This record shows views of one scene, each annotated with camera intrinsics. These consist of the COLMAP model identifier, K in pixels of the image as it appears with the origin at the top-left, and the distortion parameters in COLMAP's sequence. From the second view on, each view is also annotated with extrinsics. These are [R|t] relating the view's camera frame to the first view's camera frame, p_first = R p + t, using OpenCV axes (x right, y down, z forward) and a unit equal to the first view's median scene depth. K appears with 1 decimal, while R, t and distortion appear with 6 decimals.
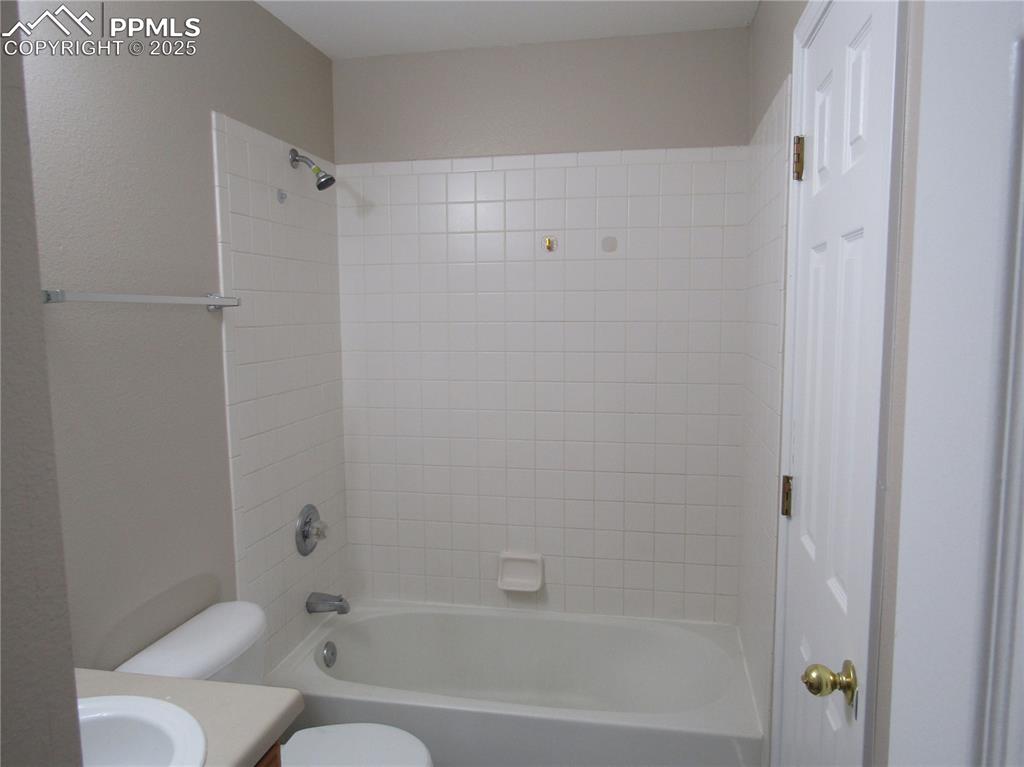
lens RADIAL K [[729.1, 0, 514.3], [0, 729.1, 382.8], [0, 0, 1]] dist [-0.009104, -0.004218]
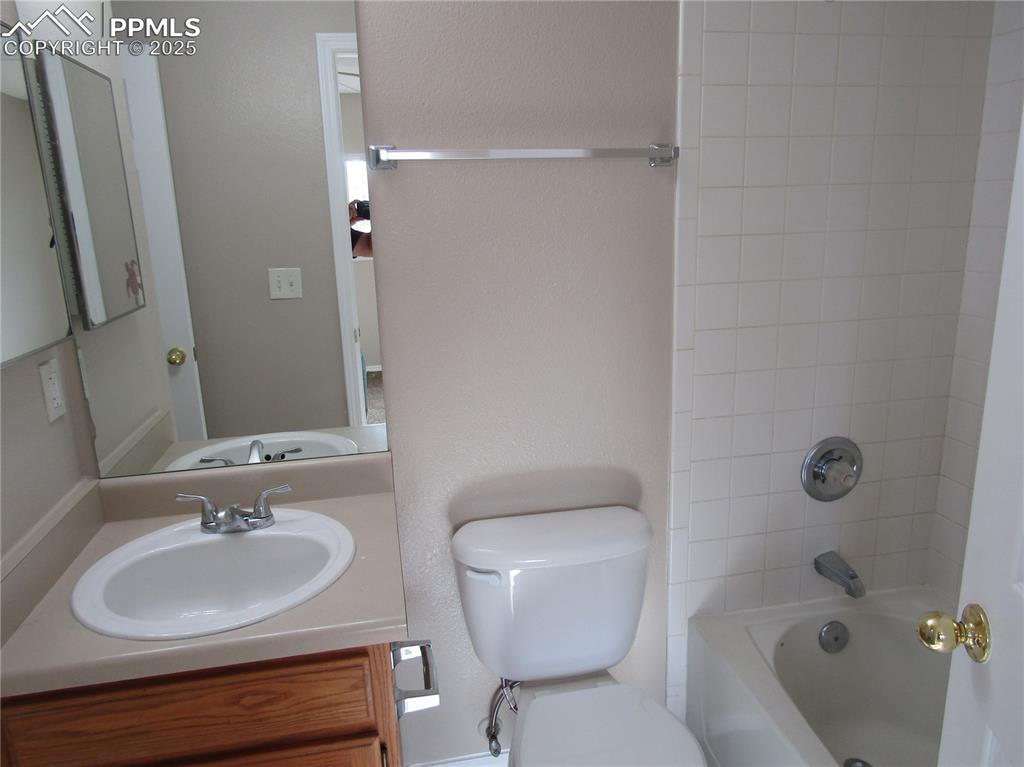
lens RADIAL K [[729.1, 0, 514.3], [0, 729.1, 382.8], [0, 0, 1]] dist [-0.009104, -0.004218]
pose [[0.374977, 0.215633, -0.901607, 0.242908], [-0.060419, 0.976188, 0.208342, -0.018149], [0.925063, -0.023649, 0.379077, 0.427494]]
